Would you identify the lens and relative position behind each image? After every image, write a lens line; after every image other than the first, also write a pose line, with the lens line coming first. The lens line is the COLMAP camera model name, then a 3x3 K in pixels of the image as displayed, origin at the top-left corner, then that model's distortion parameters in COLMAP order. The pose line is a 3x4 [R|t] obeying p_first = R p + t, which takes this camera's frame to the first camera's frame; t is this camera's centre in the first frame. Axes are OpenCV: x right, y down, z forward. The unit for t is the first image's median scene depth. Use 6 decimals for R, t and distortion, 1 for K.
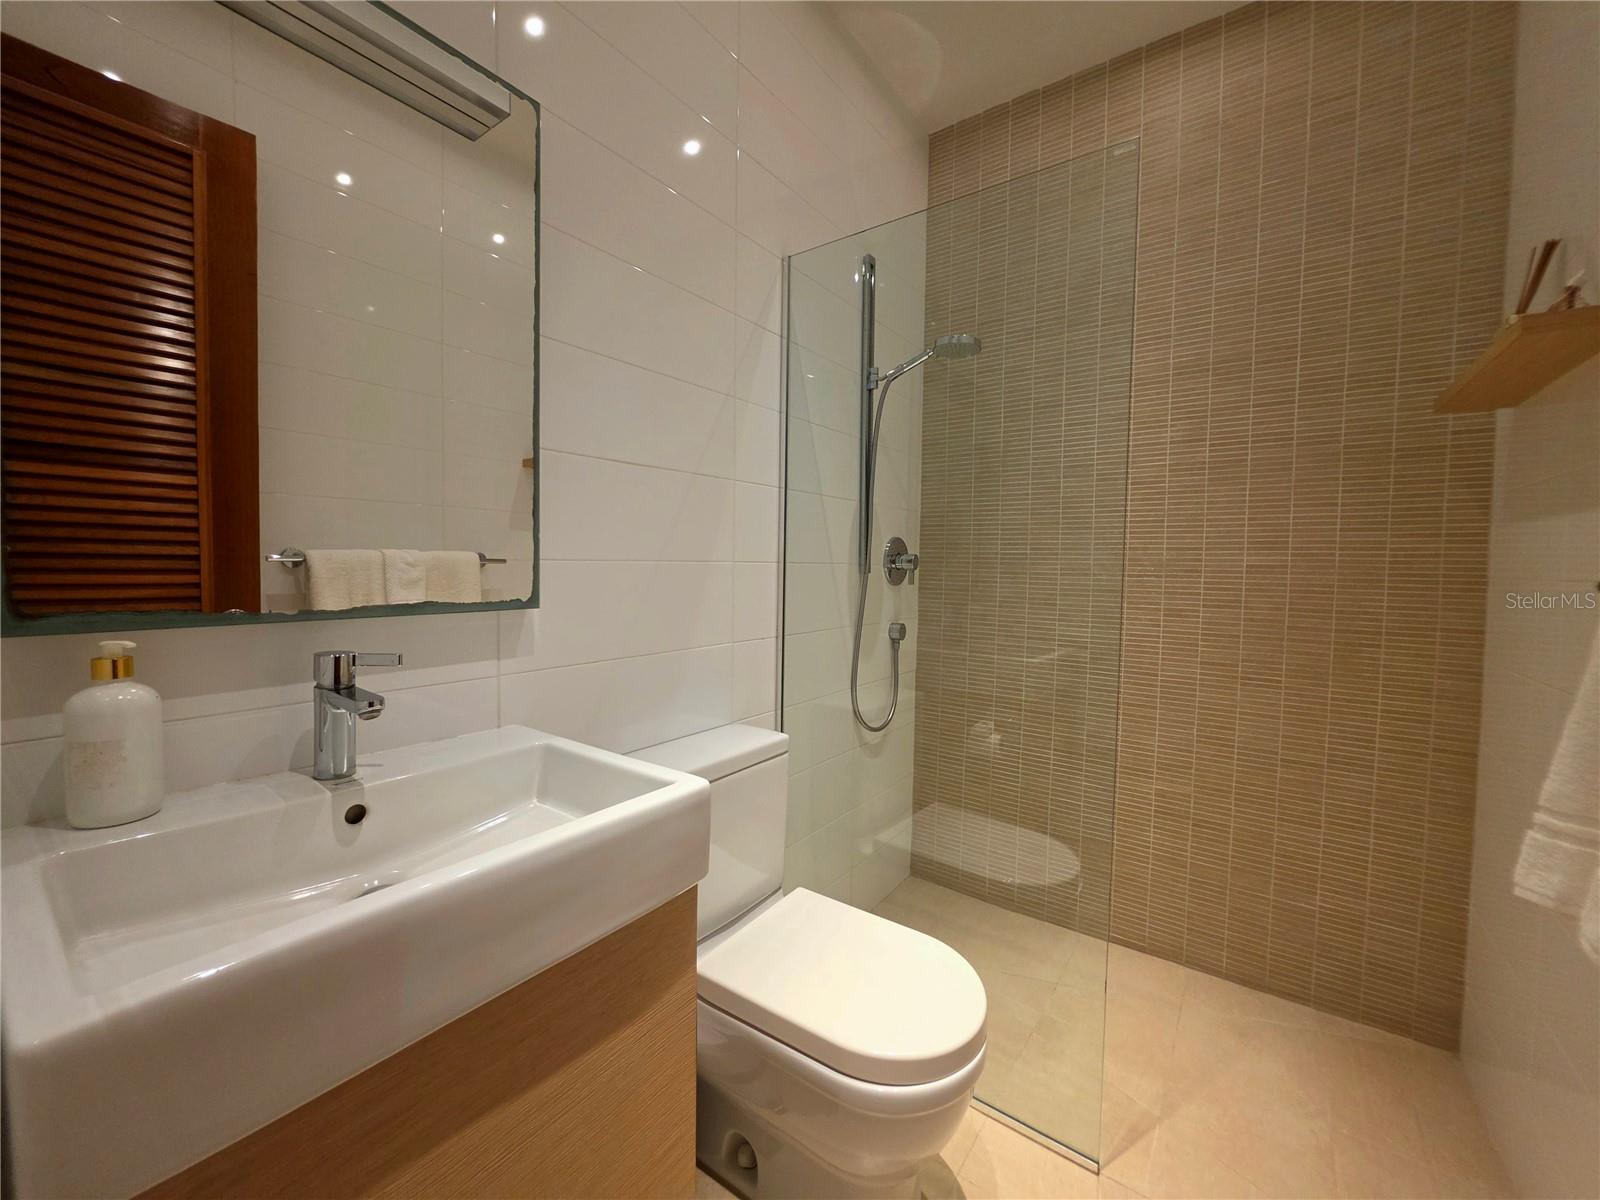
lens RADIAL K [[641.5, 0, 799.2], [0, 641.5, 593.4], [0, 0, 1]] dist [-0.002503, 0.000201]
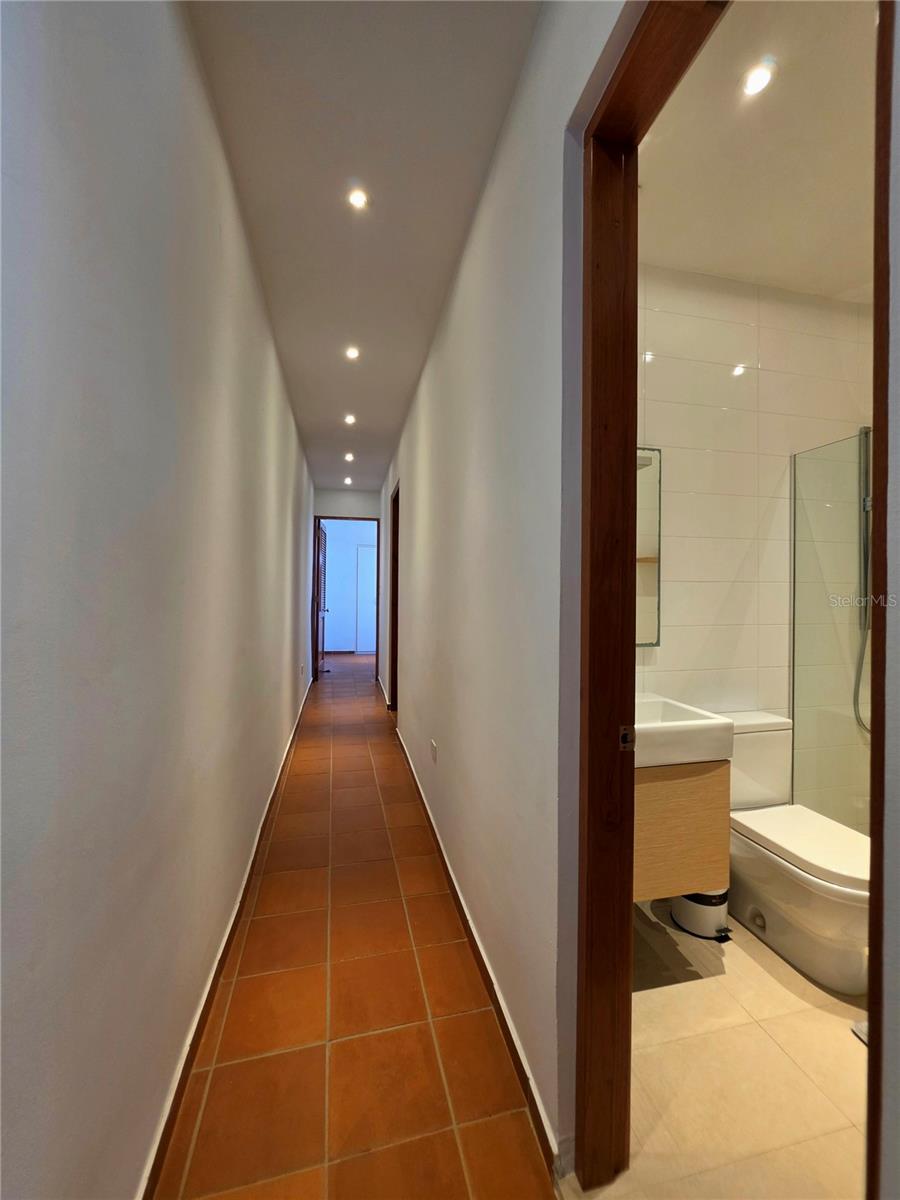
lens RADIAL K [[481.1, 0, 452.7], [0, 481.1, 596.0], [0, 0, 1]] dist [-0.002503, 0.000201]
pose [[0.746369, -0.011031, -0.665441, 0.183102], [-0.021439, 0.998945, -0.040606, -0.060986], [0.665187, 0.044574, 0.745345, -0.717204]]
